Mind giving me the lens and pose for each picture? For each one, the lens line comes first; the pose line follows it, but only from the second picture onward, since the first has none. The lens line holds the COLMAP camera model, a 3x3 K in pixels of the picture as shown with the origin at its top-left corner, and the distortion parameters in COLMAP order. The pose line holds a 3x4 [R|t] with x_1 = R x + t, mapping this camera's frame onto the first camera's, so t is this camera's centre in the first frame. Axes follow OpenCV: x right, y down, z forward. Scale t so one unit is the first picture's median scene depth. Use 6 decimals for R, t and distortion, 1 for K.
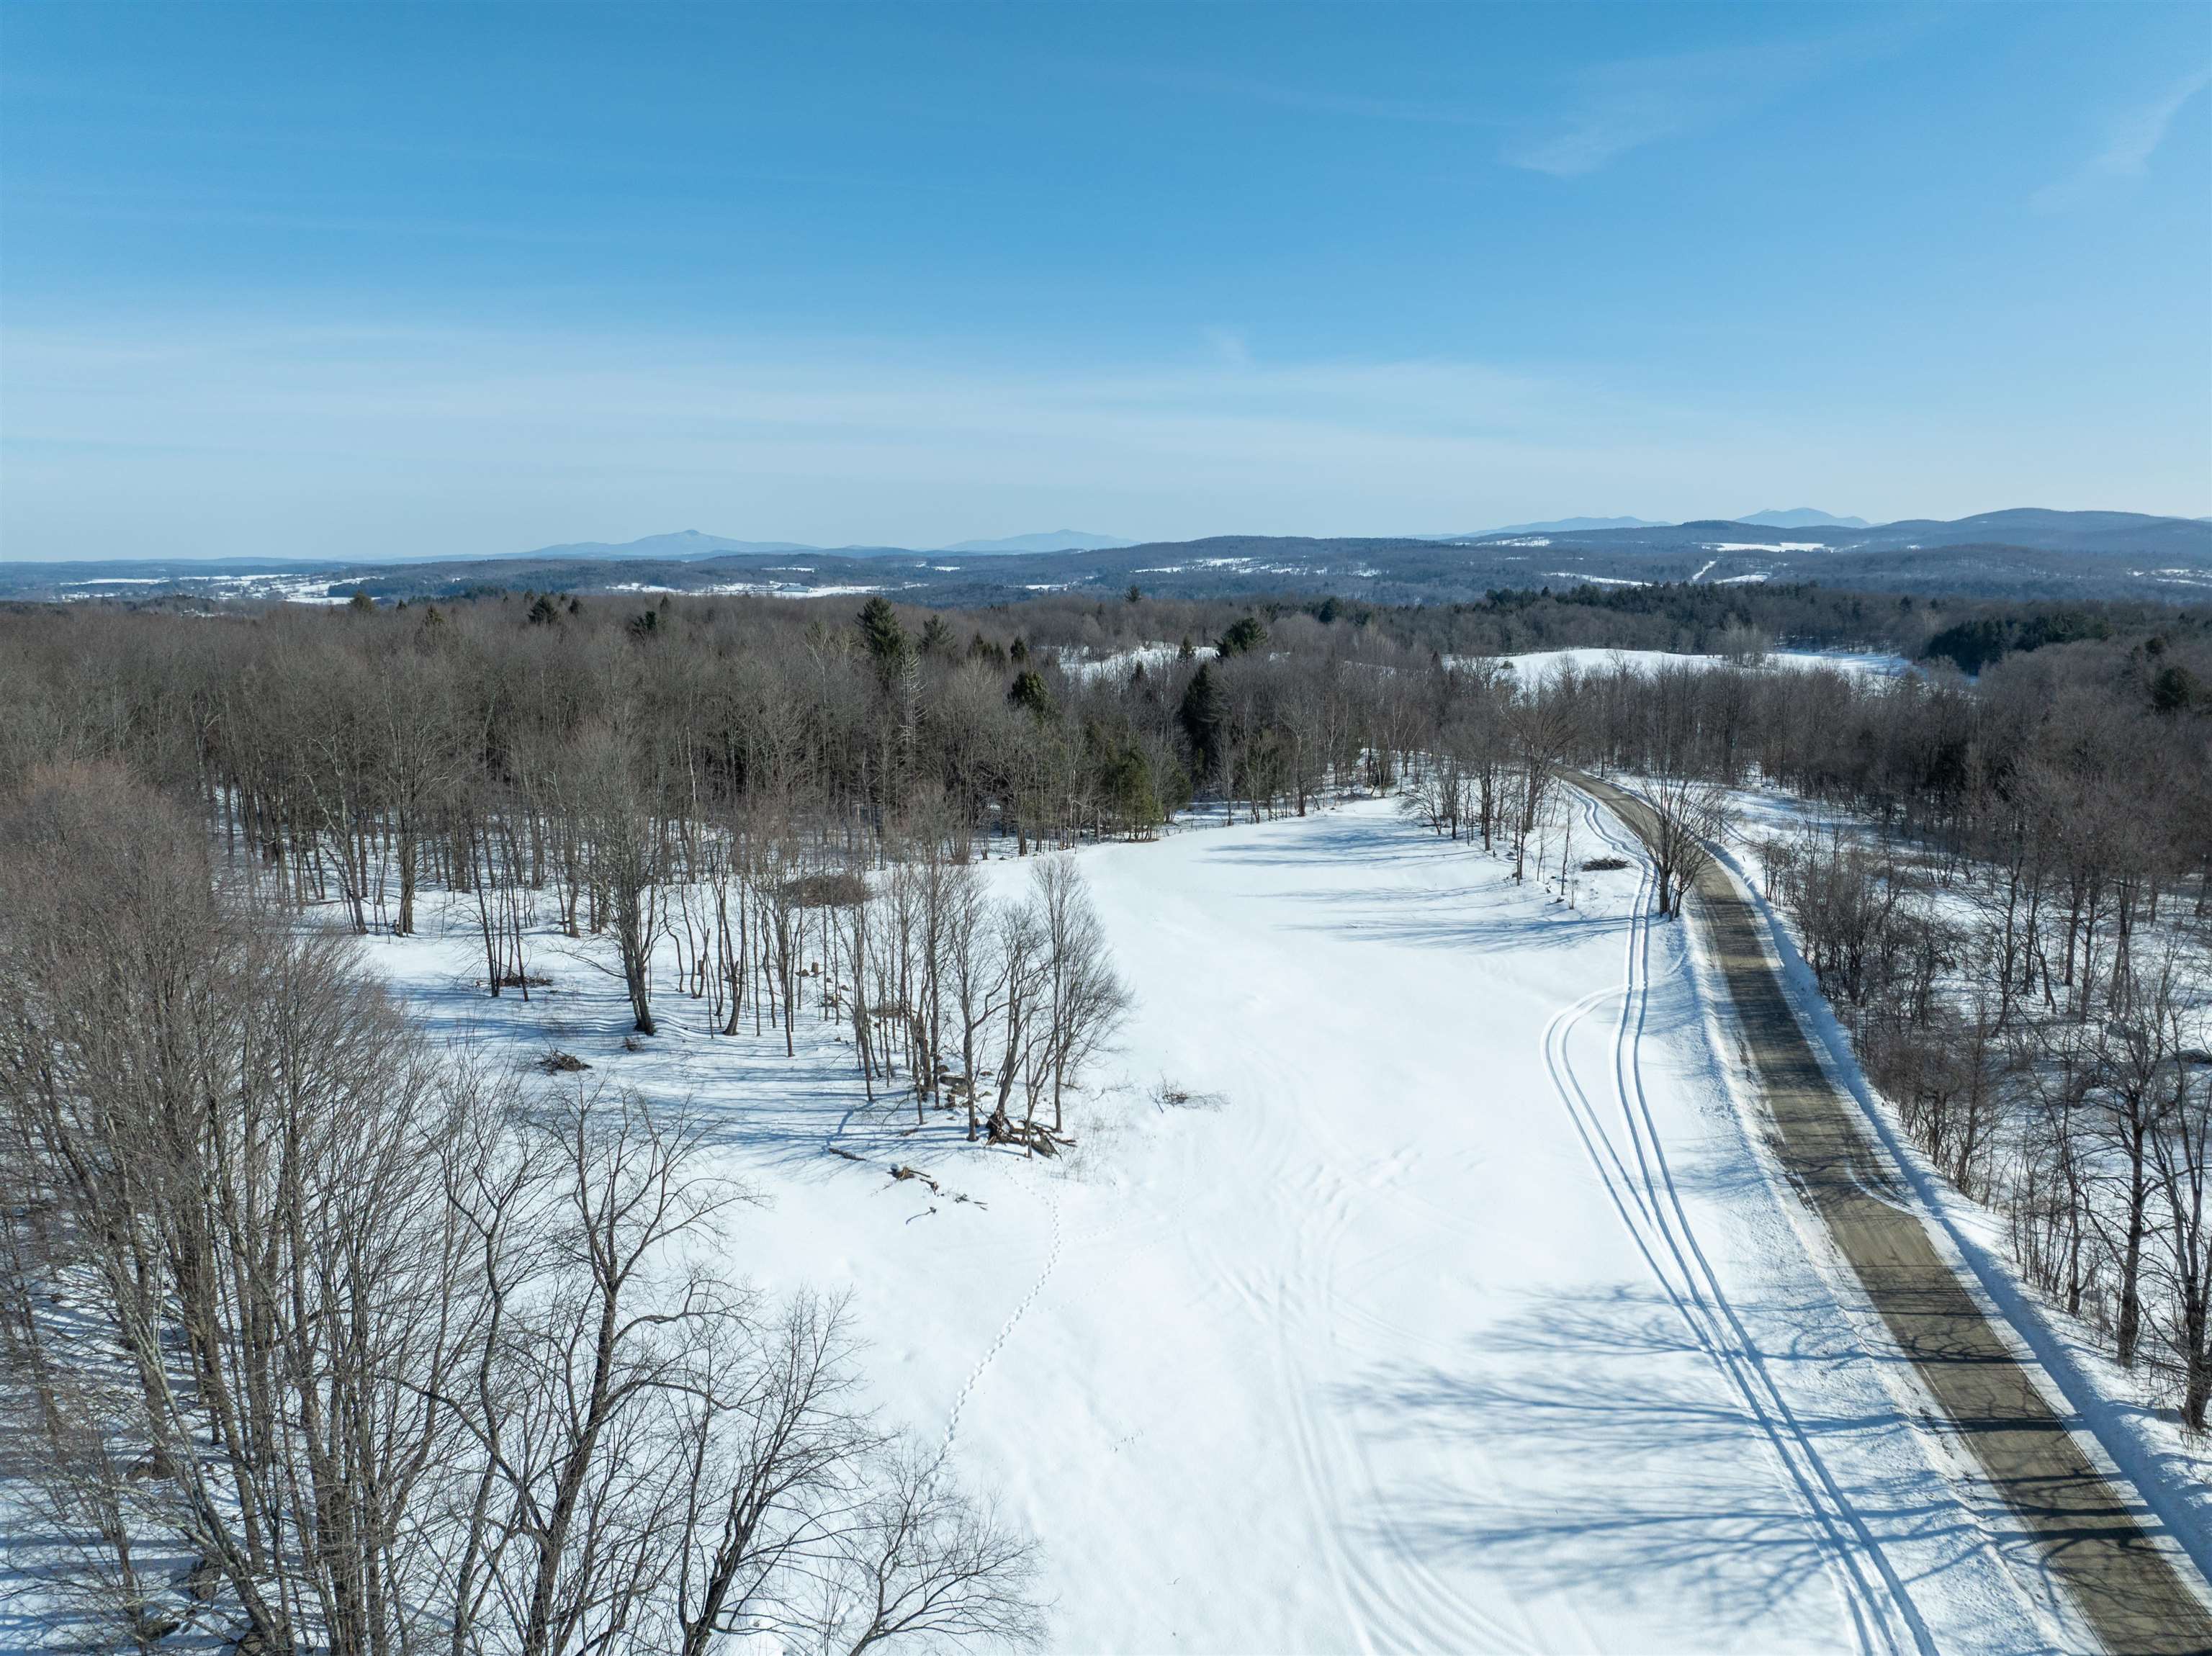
lens RADIAL K [[1543.6, 0, 1101.2], [0, 1543.6, 832.4], [0, 0, 1]] dist [-0.040040, 0.002691]
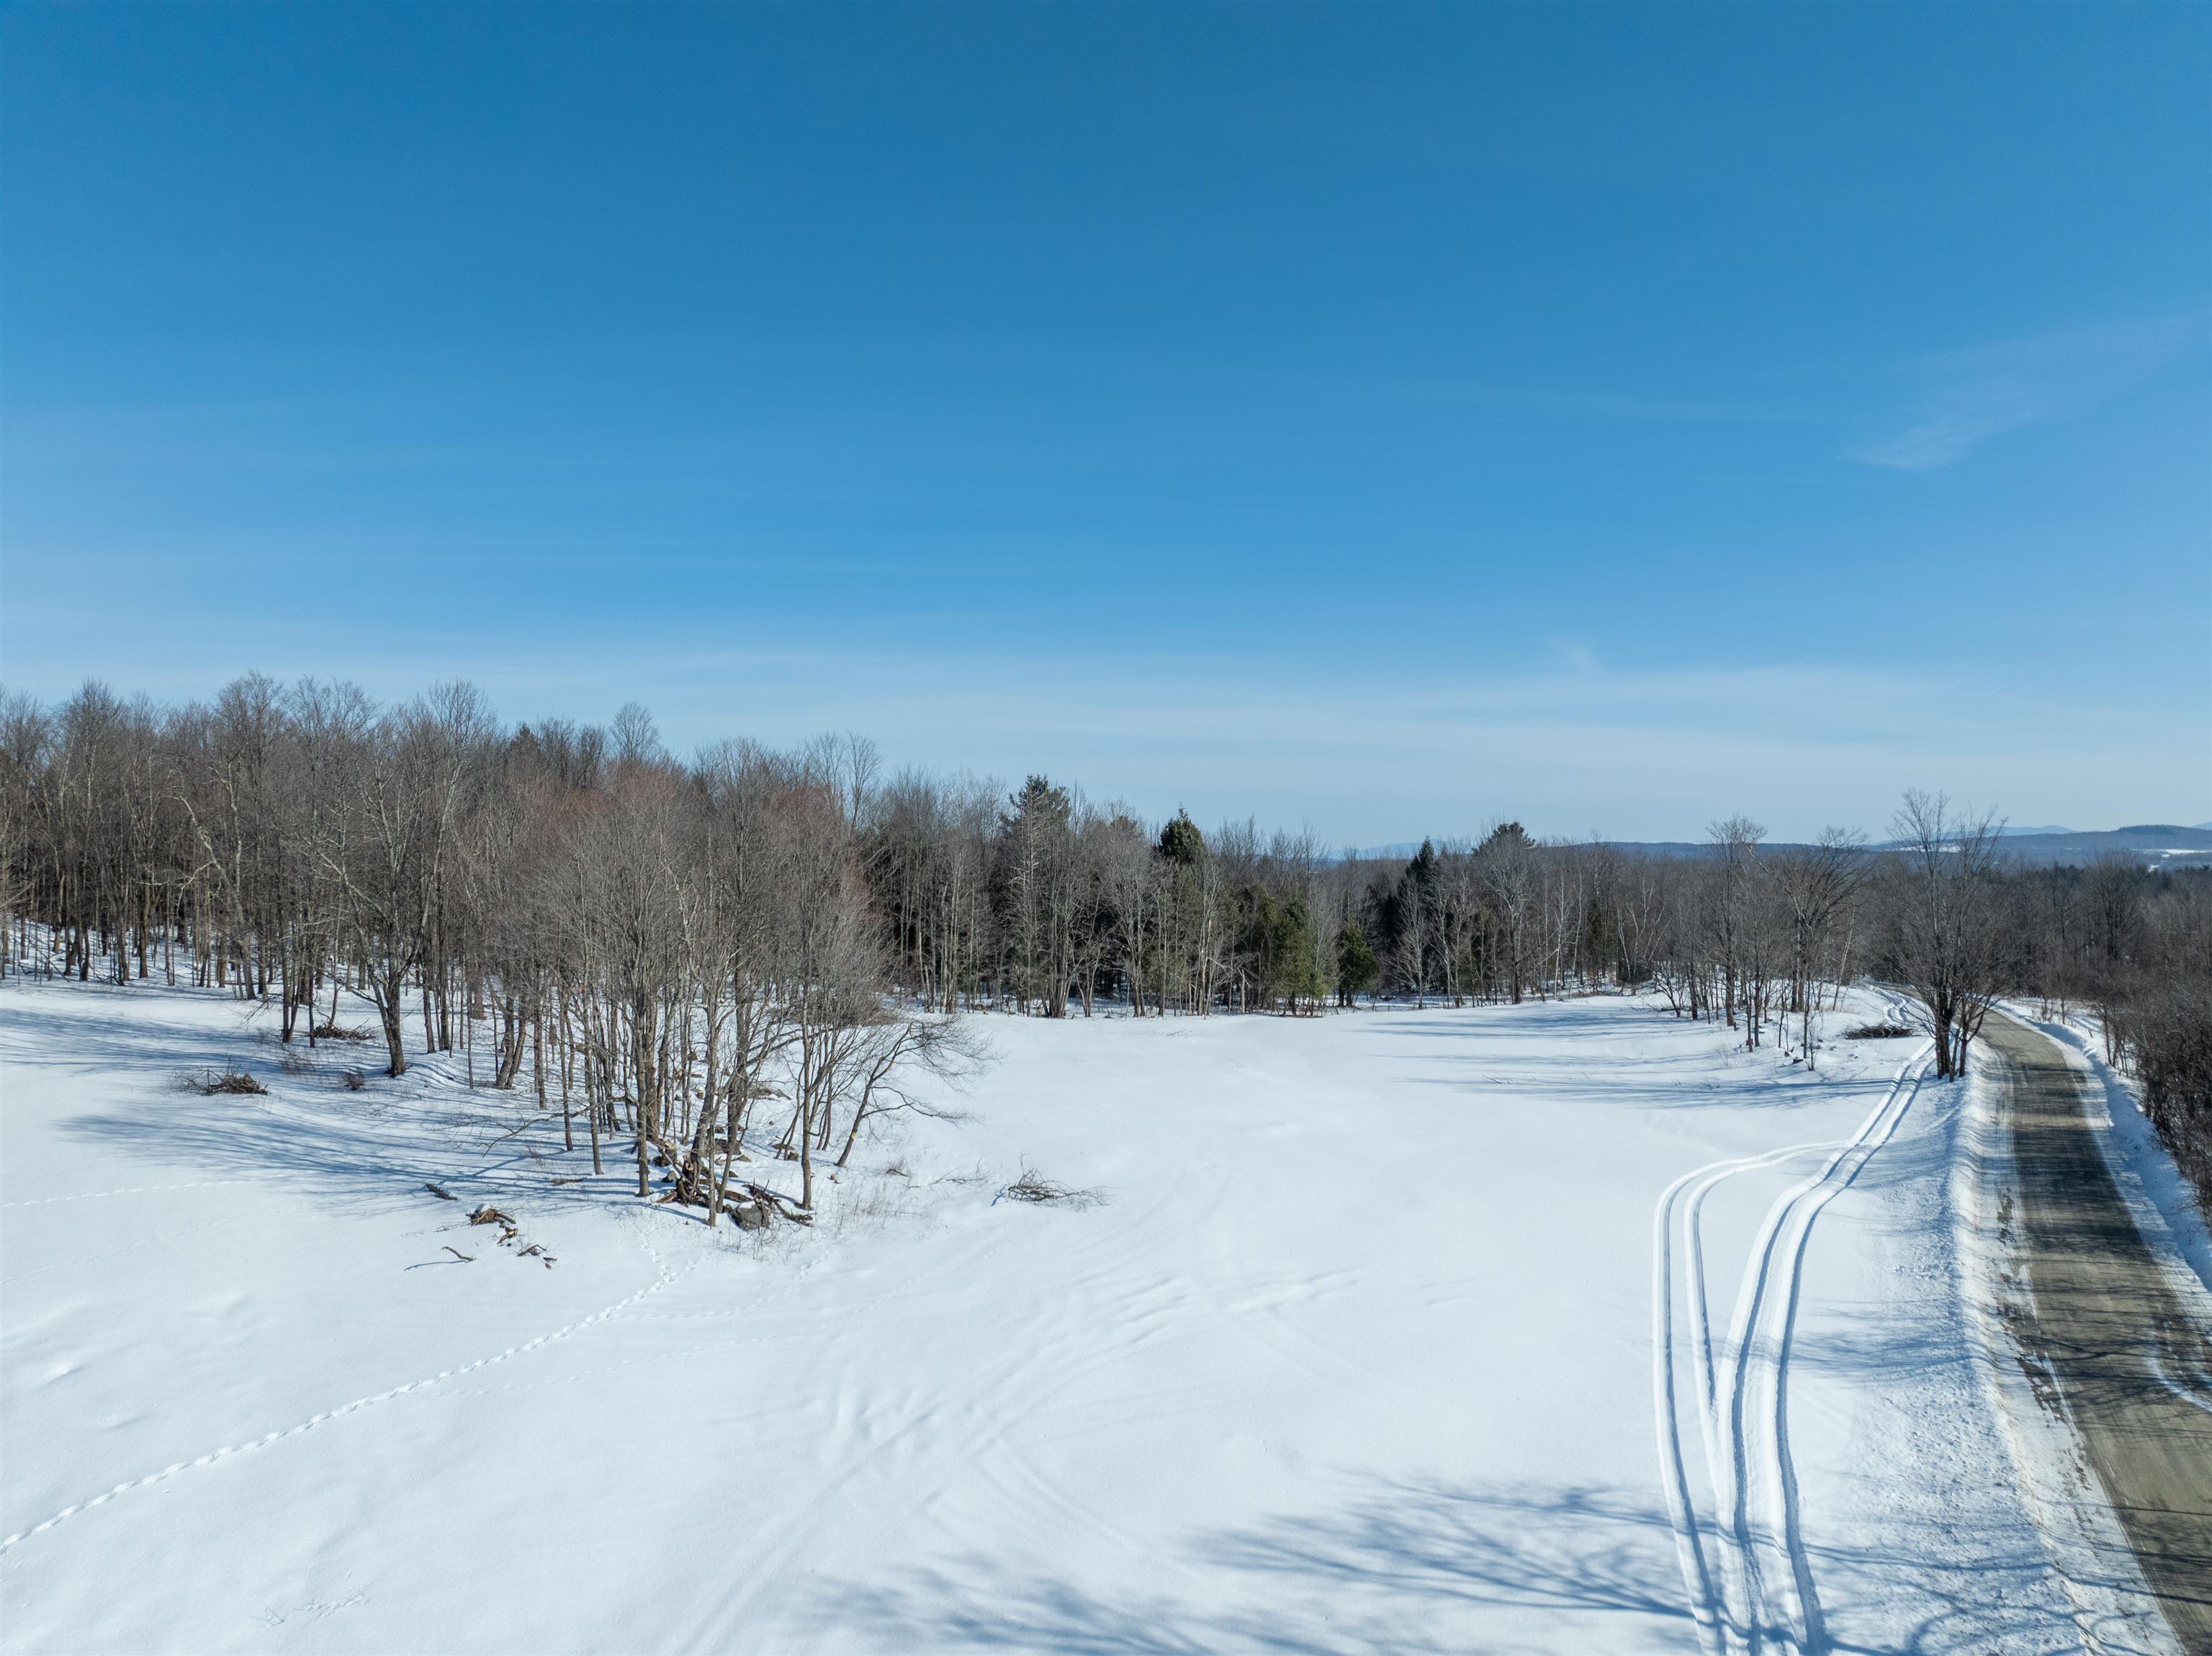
lens RADIAL K [[1543.6, 0, 1109.1], [0, 1543.6, 820.4], [0, 0, 1]] dist [-0.040040, 0.002691]
pose [[0.973053, 0.000411, -0.230583, 0.238182], [-0.047867, 0.978574, -0.200252, 0.148611], [0.225560, 0.205893, 0.952224, 0.346640]]
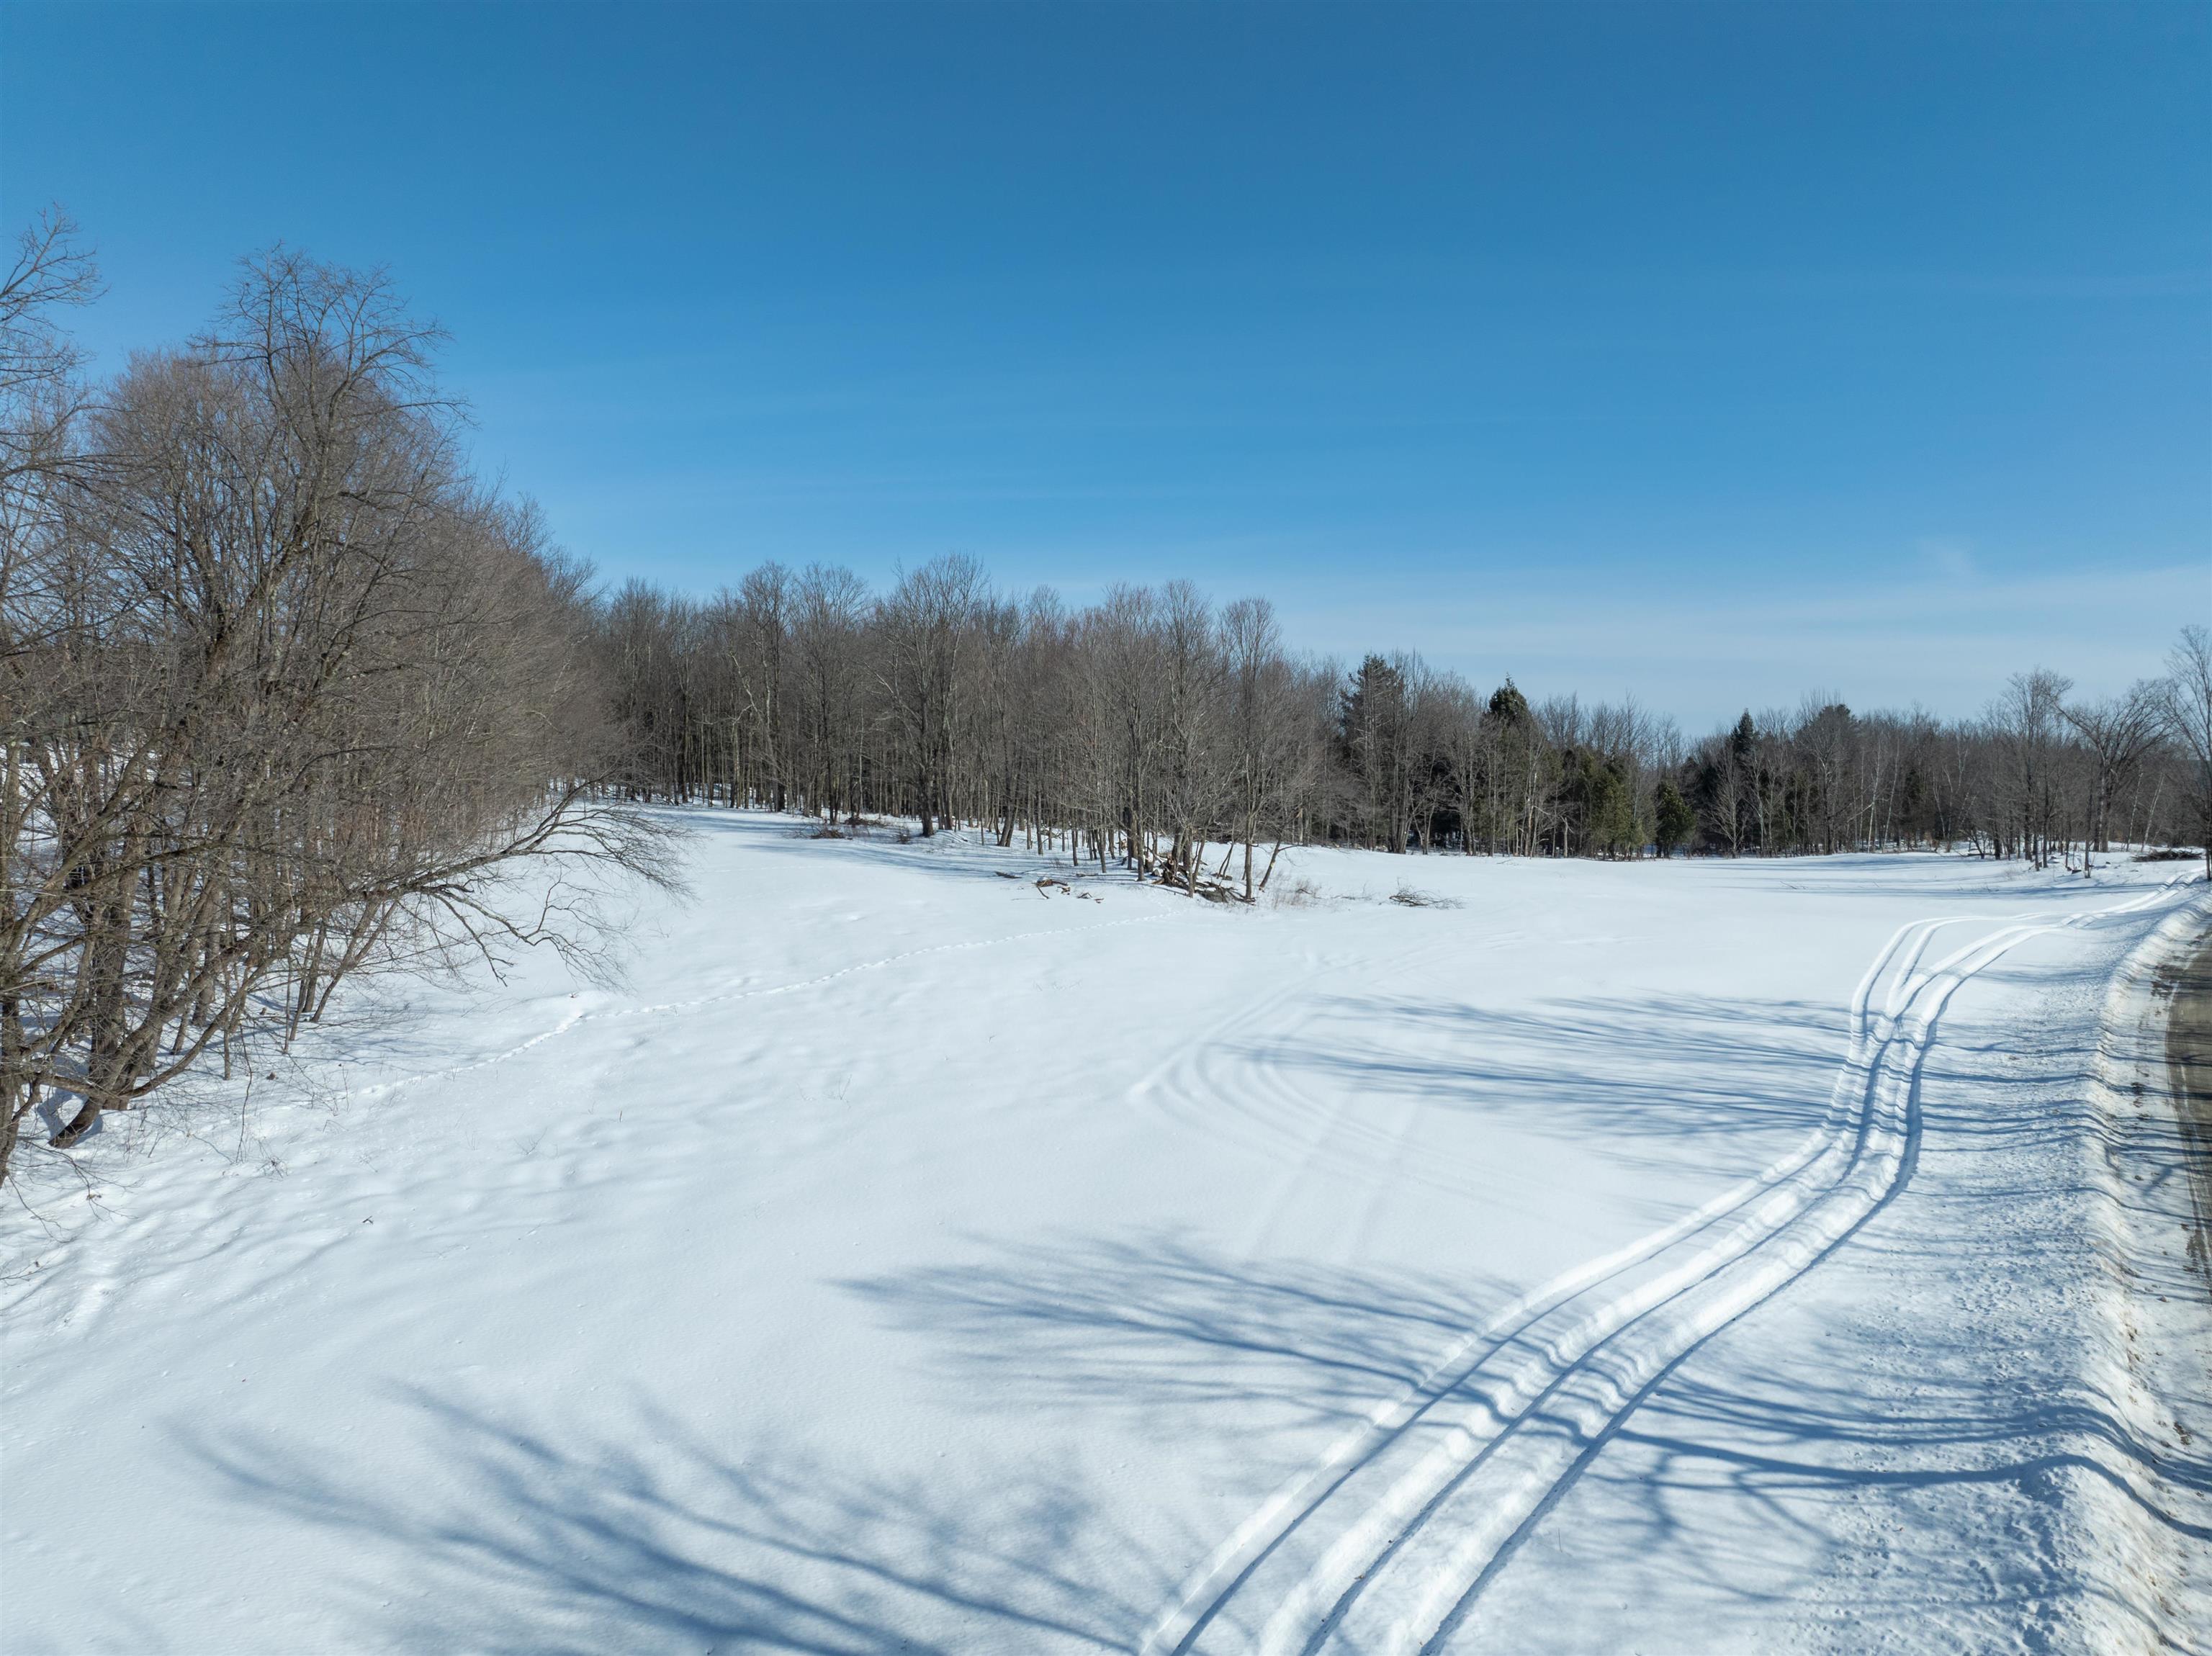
lens RADIAL K [[1543.6, 0, 1106.7], [0, 1543.6, 827.1], [0, 0, 1]] dist [-0.040040, 0.002691]
pose [[0.906875, 0.015830, -0.421102, 0.273784], [-0.079184, 0.987895, -0.133393, 0.268331], [0.413893, 0.154315, 0.897151, 0.108245]]
